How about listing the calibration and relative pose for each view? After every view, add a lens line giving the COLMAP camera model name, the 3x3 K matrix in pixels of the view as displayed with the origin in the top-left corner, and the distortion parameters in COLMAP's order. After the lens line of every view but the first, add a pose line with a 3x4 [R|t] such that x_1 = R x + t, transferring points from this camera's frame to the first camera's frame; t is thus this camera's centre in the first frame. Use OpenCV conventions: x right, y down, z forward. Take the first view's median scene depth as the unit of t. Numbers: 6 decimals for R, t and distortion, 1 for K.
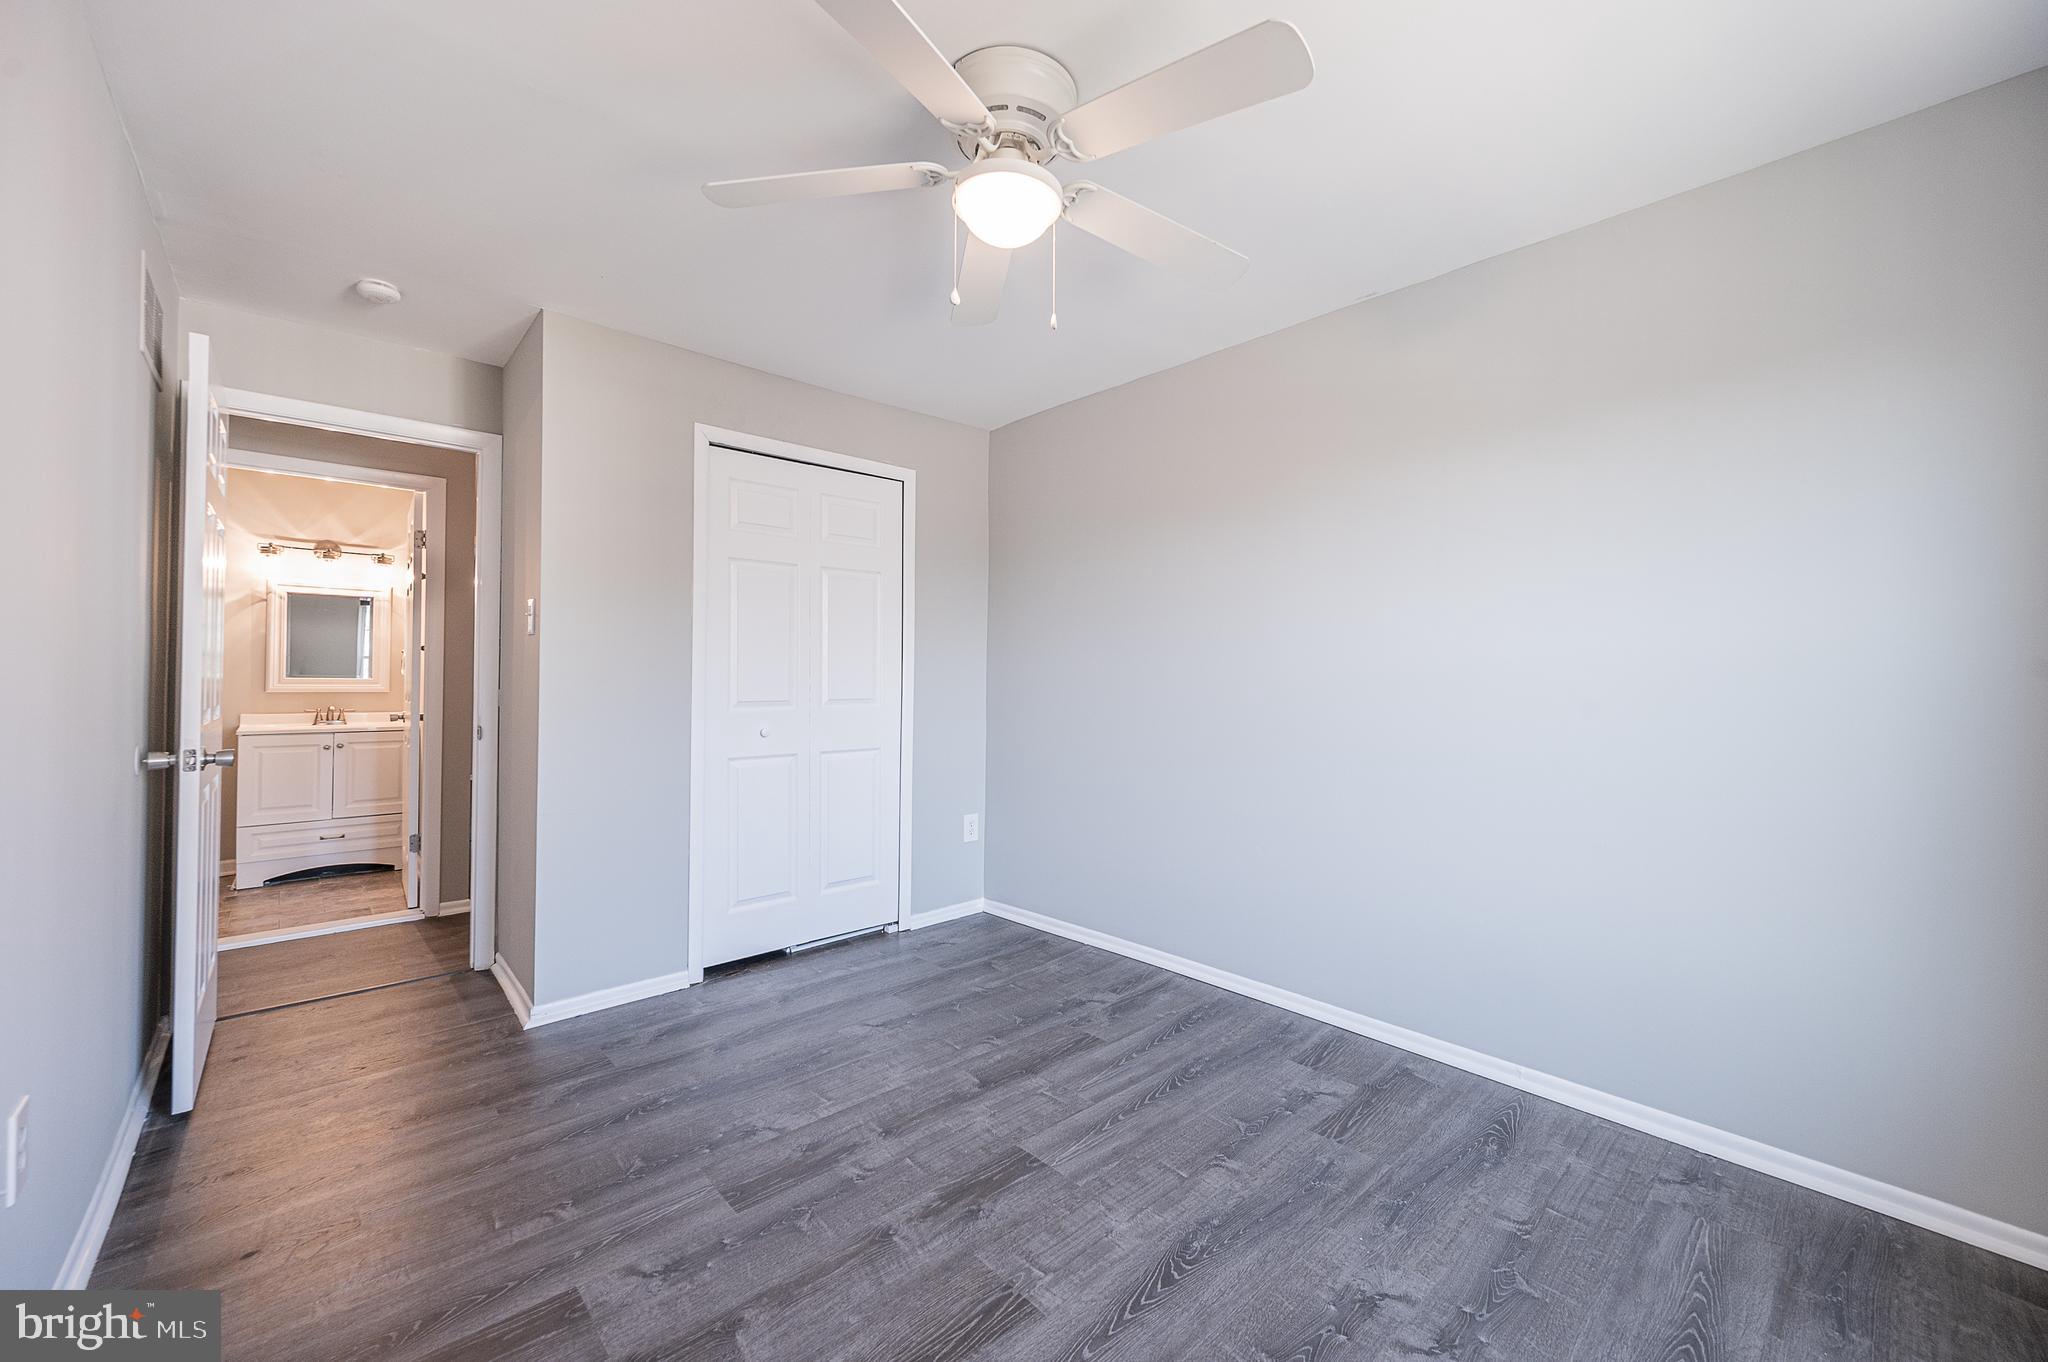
lens RADIAL K [[807.8, 0, 1026.7], [0, 807.8, 679.5], [0, 0, 1]] dist [-0.001464, 0.000584]
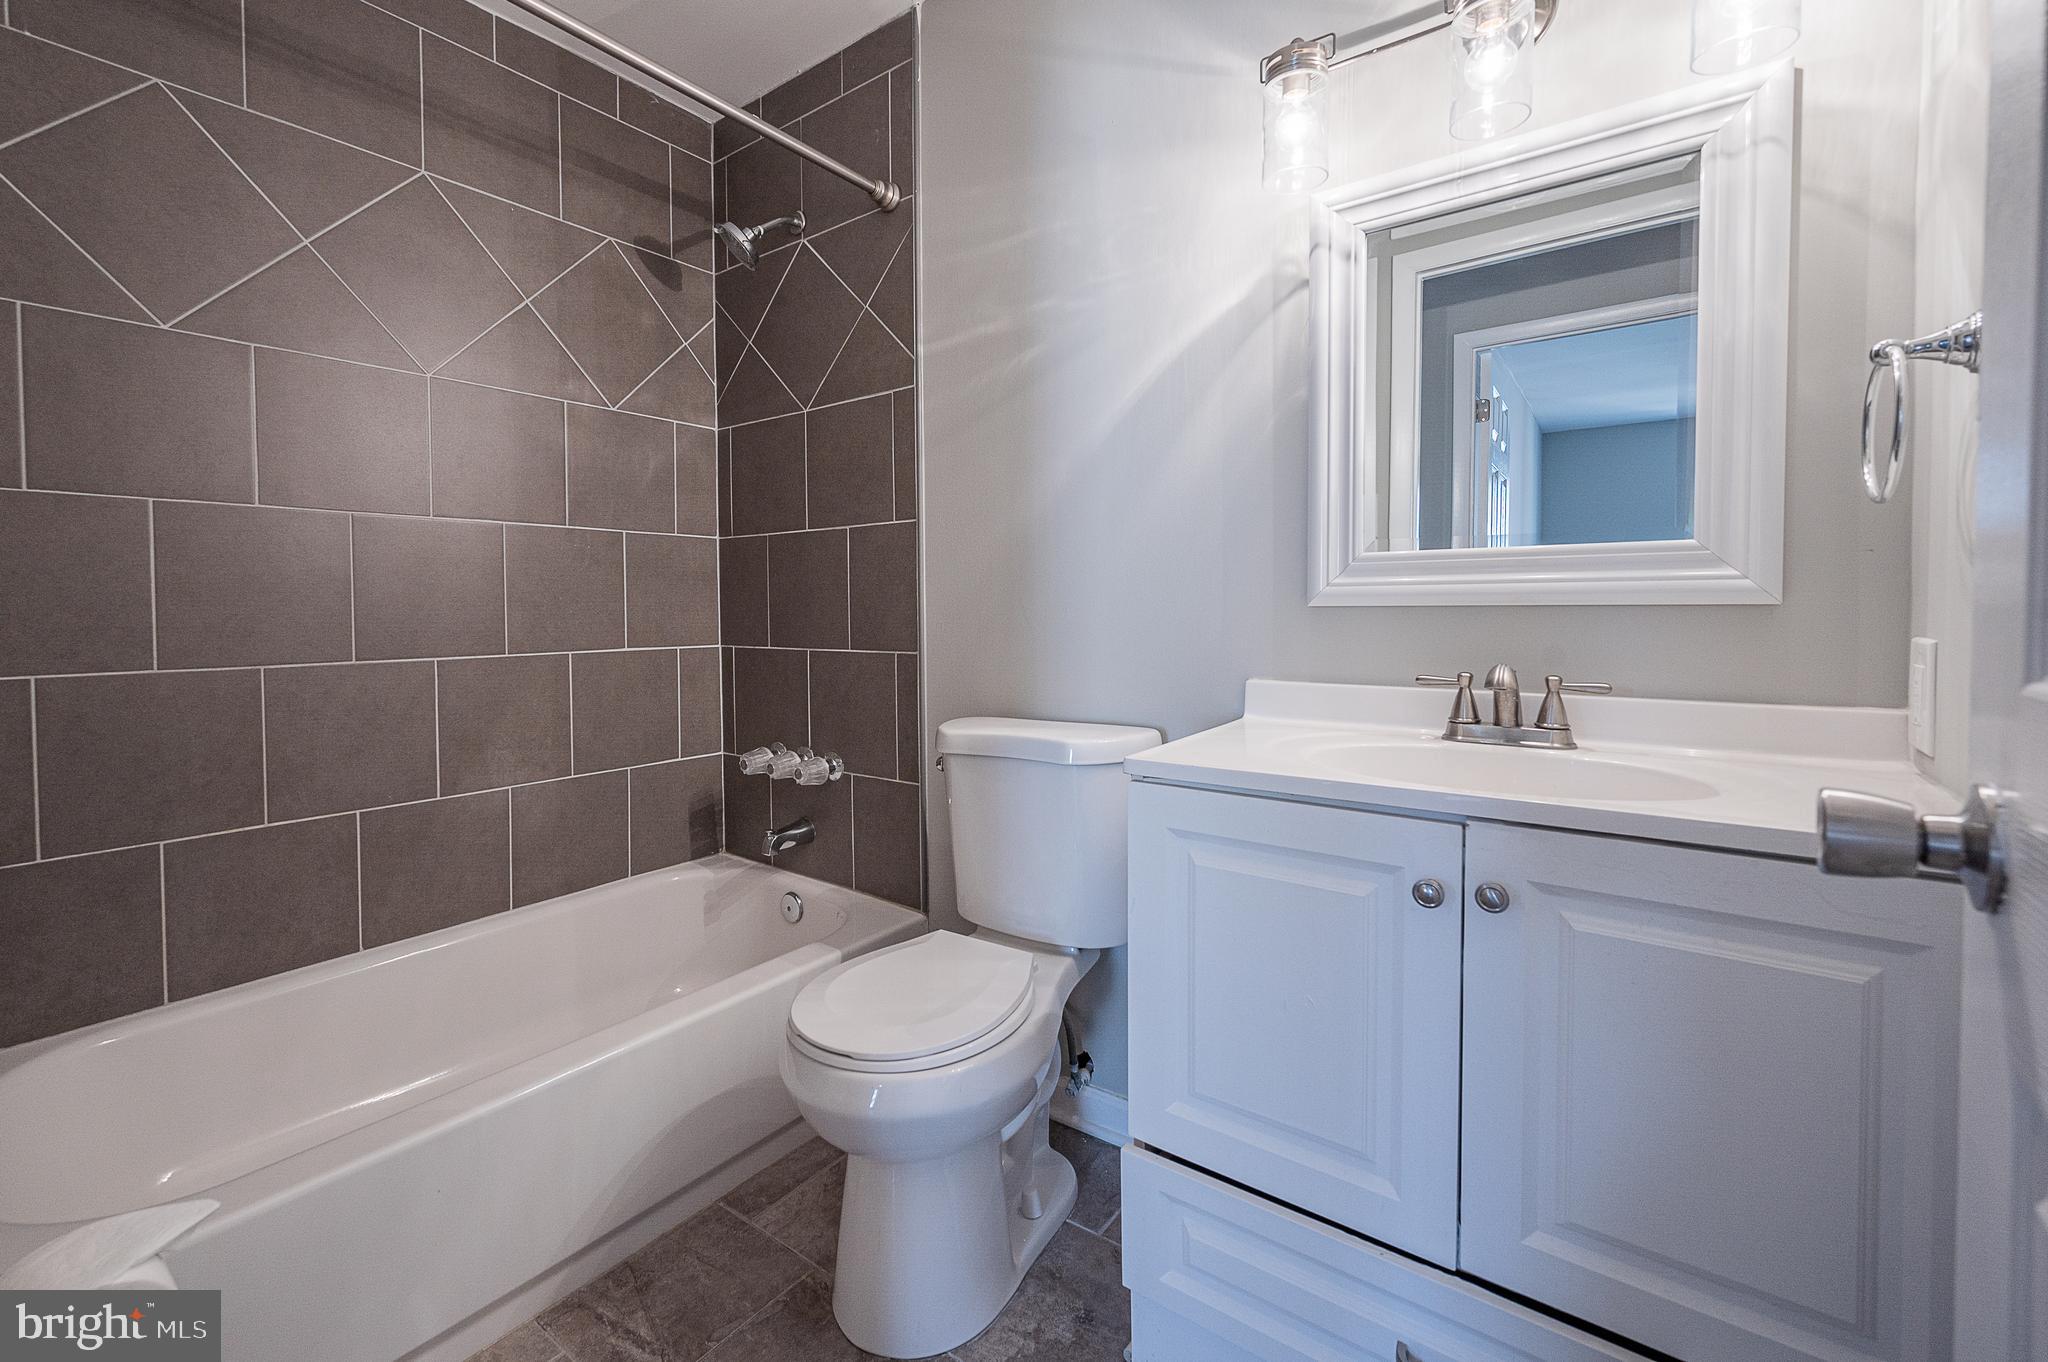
lens RADIAL K [[807.8, 0, 993.7], [0, 807.8, 617.2], [0, 0, 1]] dist [-0.001464, 0.000584]
pose [[0.150763, 0.012456, -0.988492, -0.678215], [0.003152, 0.999909, 0.013080, 0.016250], [0.988565, -0.005088, 0.150710, 0.848524]]
